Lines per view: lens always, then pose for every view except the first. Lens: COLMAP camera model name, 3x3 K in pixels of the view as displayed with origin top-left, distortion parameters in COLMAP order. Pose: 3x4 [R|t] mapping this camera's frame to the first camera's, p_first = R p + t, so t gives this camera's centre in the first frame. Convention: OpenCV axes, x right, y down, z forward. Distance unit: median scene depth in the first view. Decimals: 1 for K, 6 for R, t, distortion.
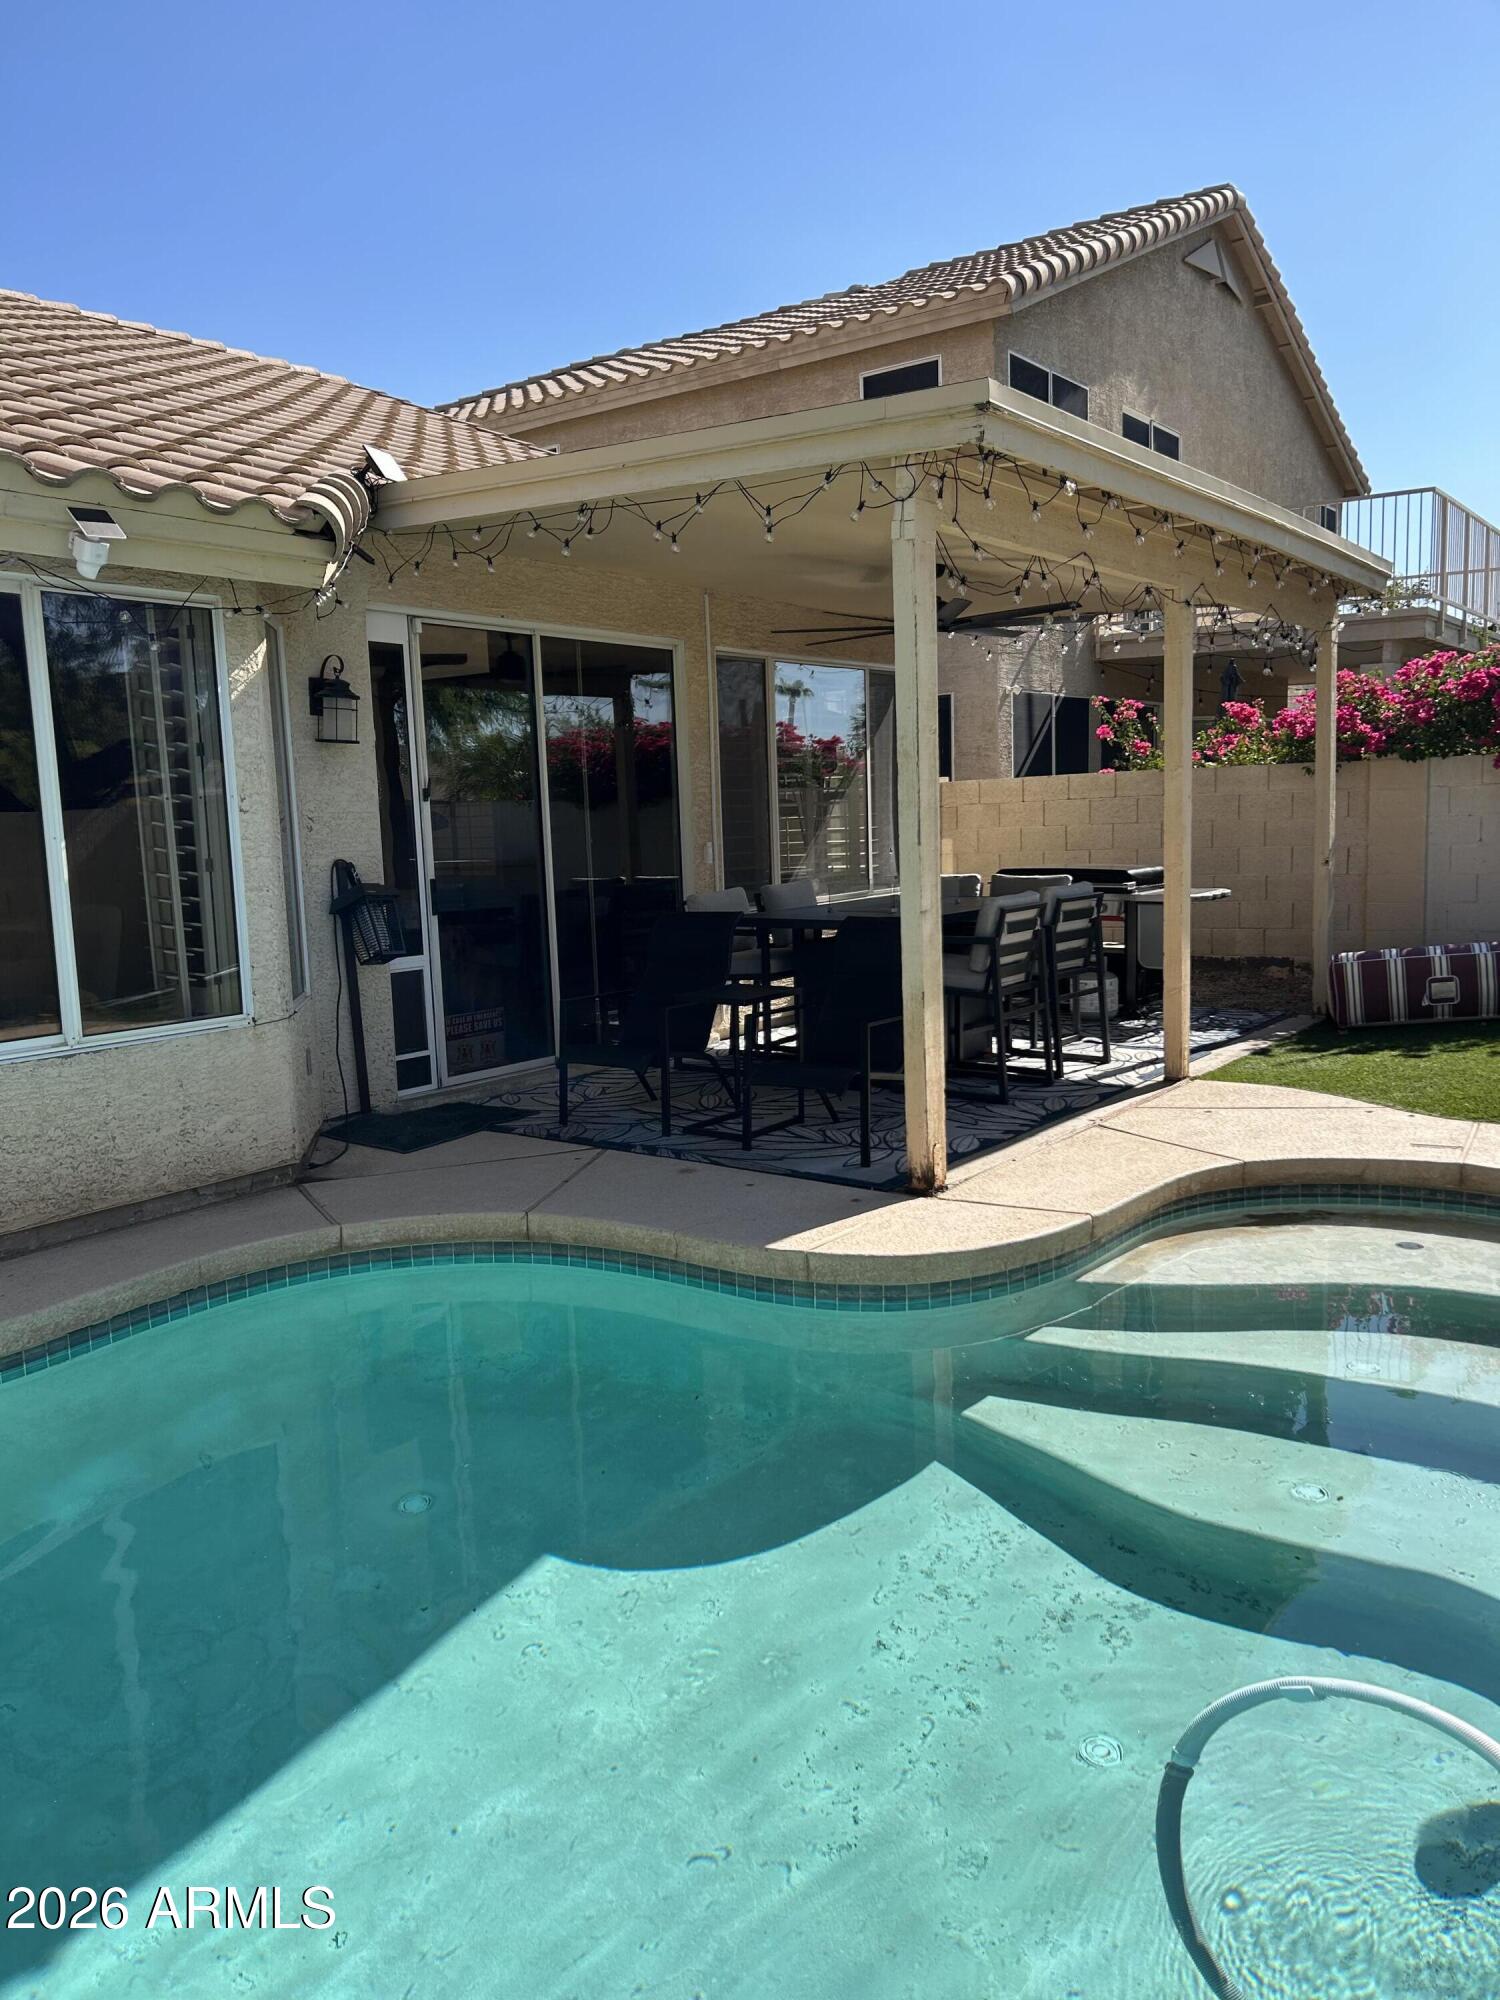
lens RADIAL K [[1514.4, 0, 750.0], [0, 1514.4, 1000.0], [0, 0, 1]] dist [0.047713, -0.039390]
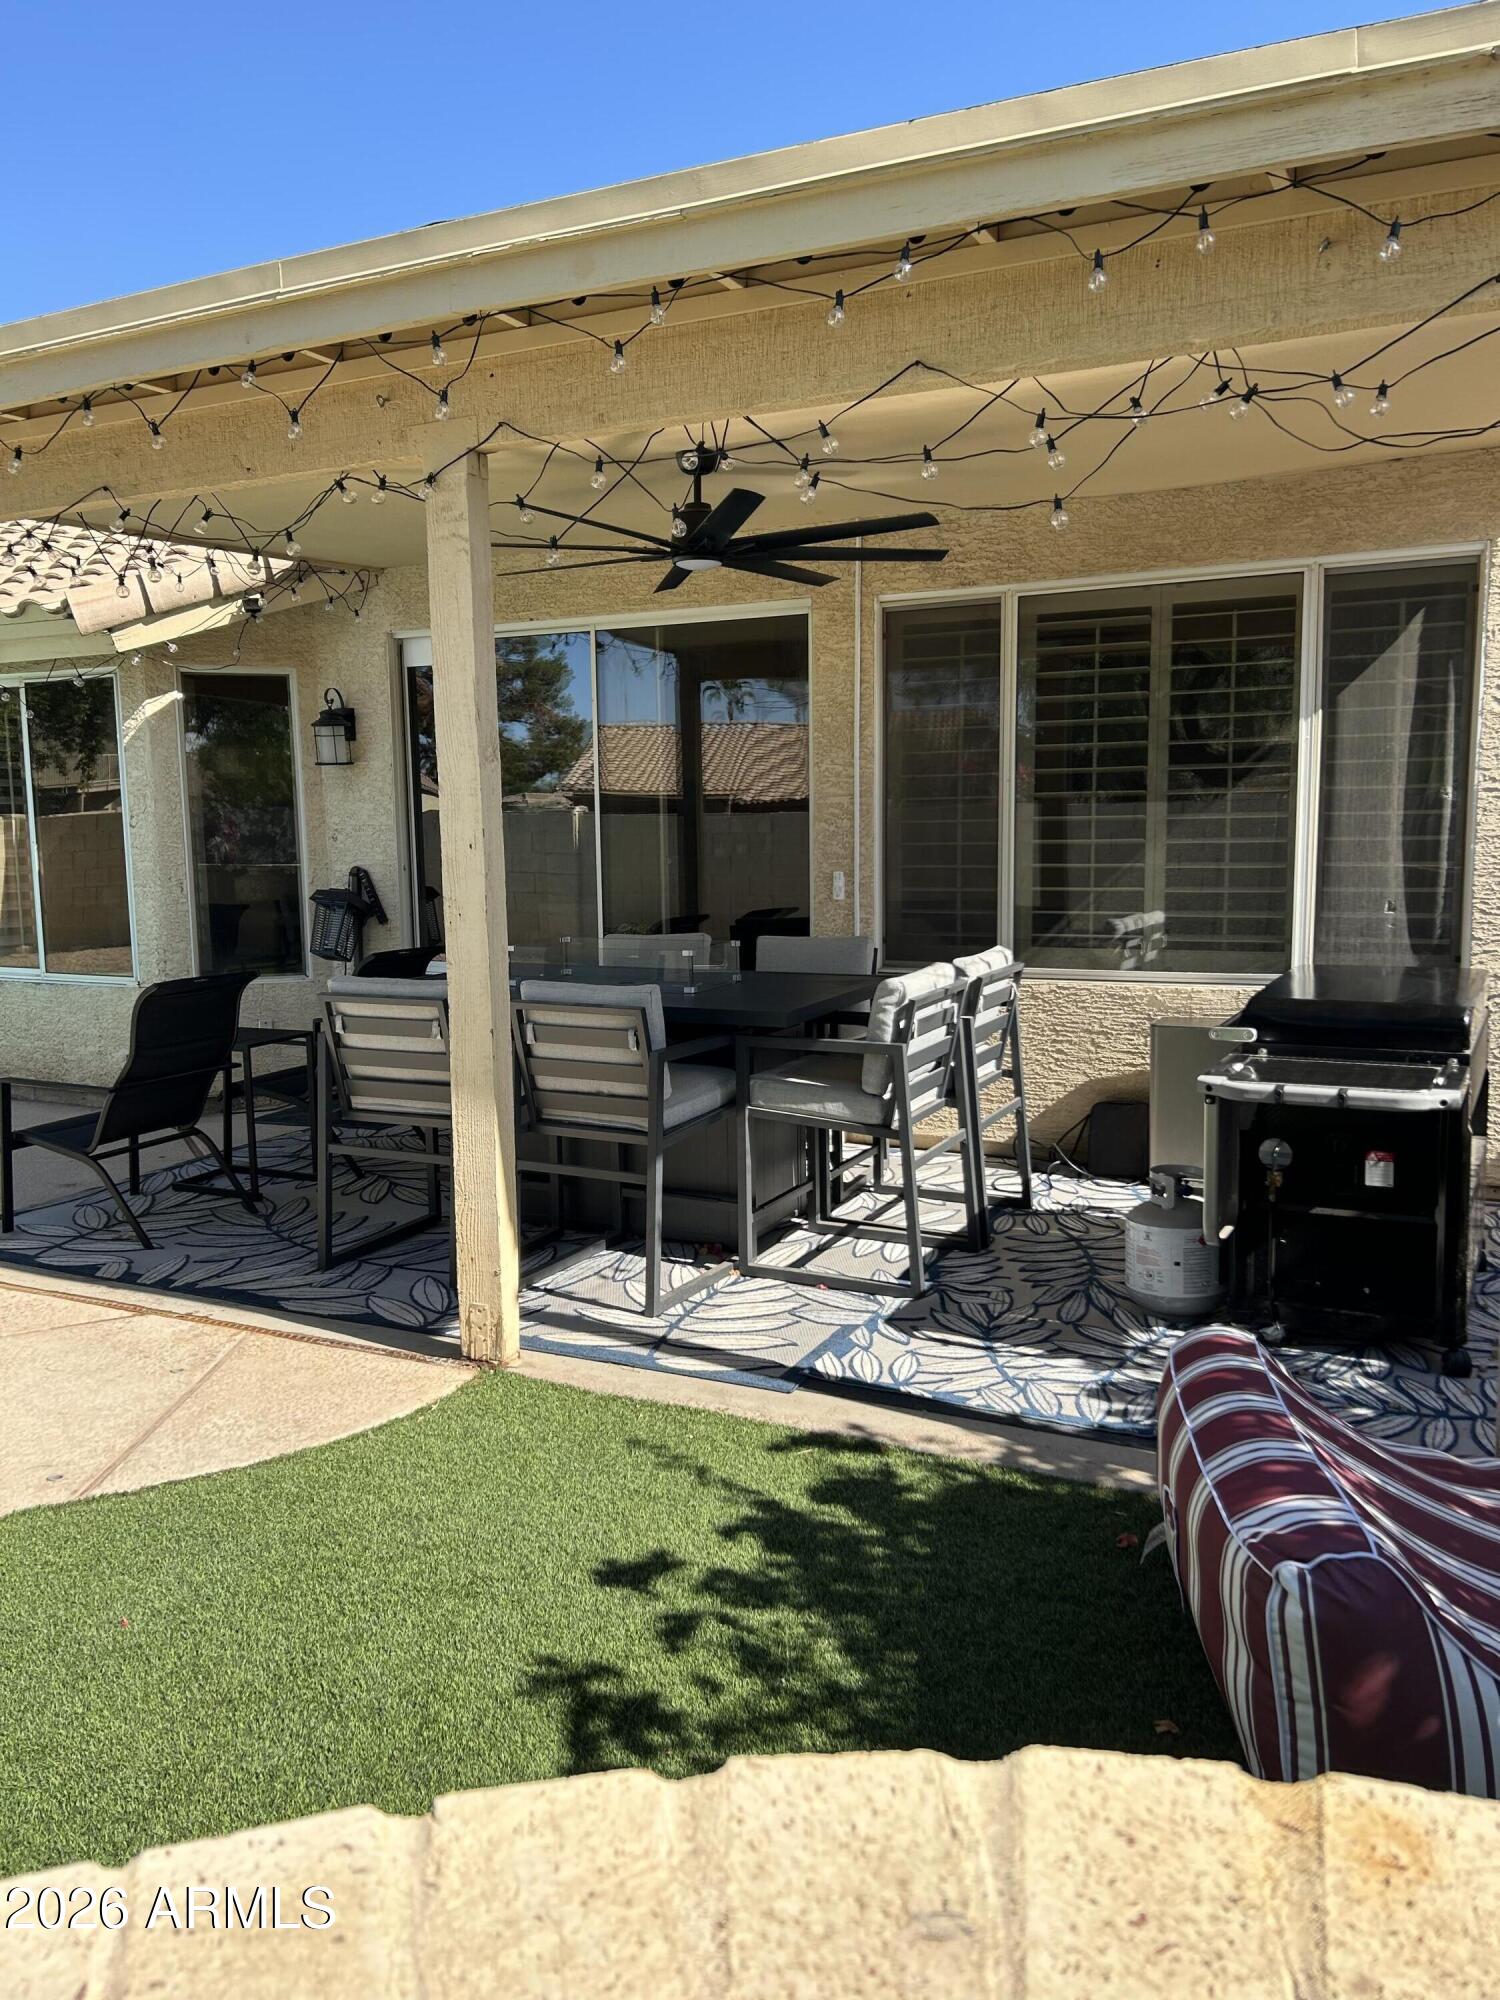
lens RADIAL K [[1514.4, 0, 750.0], [0, 1514.4, 1000.0], [0, 0, 1]] dist [0.047713, -0.039390]
pose [[0.185797, 0.153573, -0.970513, 1.081320], [-0.117443, 0.984101, 0.133239, -0.215401], [0.975544, 0.089224, 0.200879, 1.272031]]
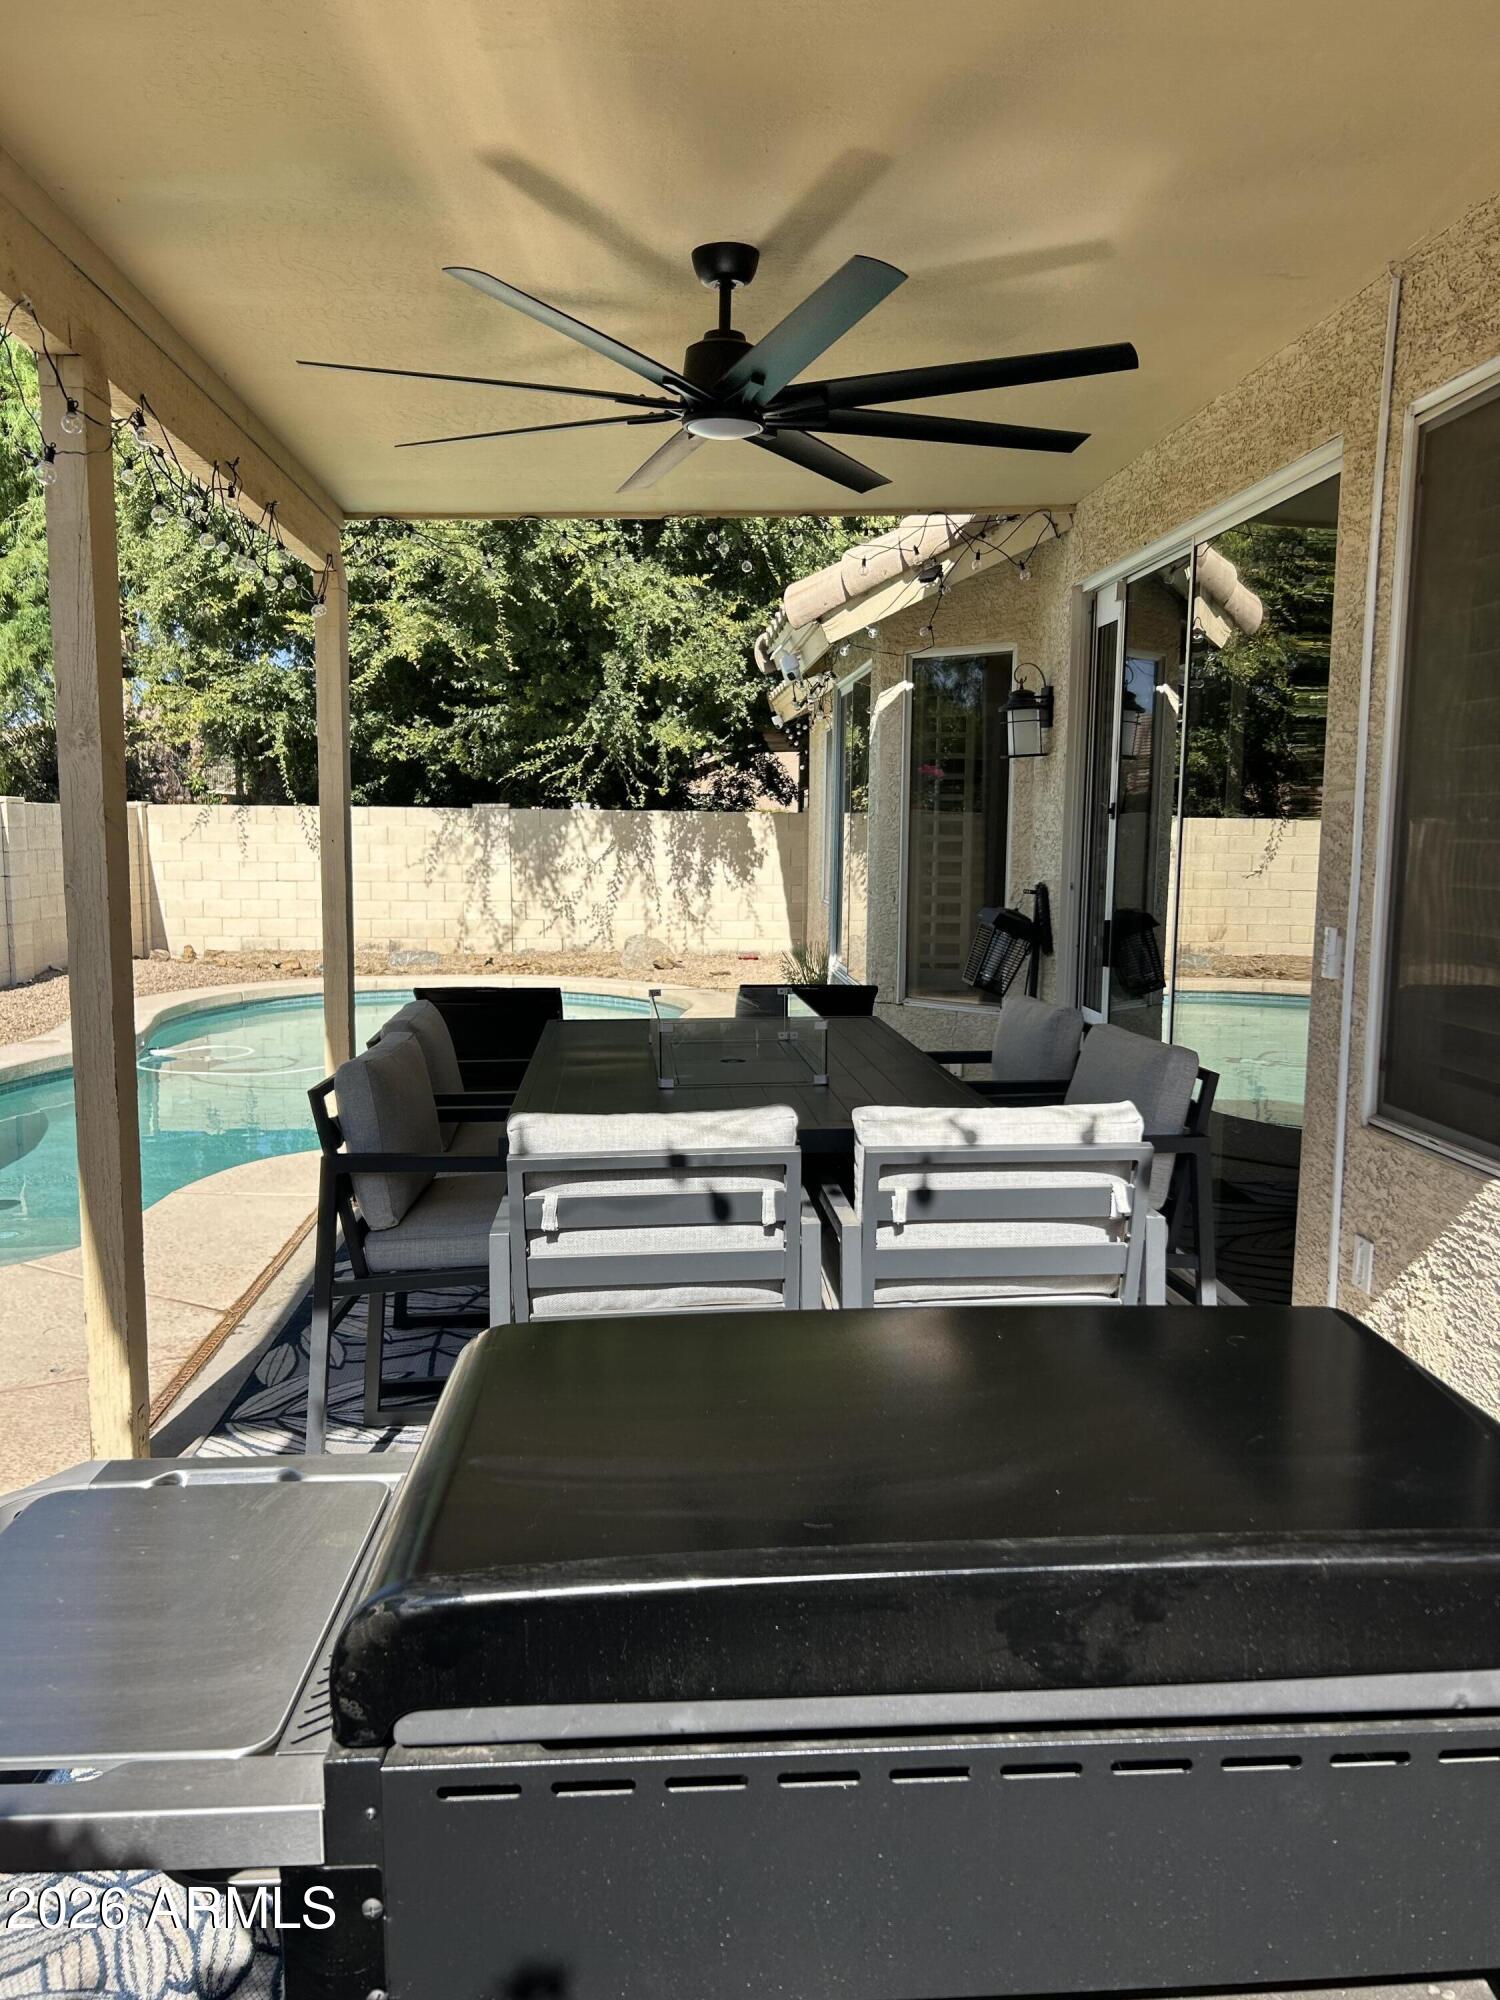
lens RADIAL K [[1514.4, 0, 750.0], [0, 1514.4, 1000.0], [0, 0, 1]] dist [0.047713, -0.039390]
pose [[-0.748221, 0.102596, -0.655468, 0.573213], [-0.068889, 0.970616, 0.230562, -0.266230], [0.659863, 0.217666, -0.719168, 1.843278]]
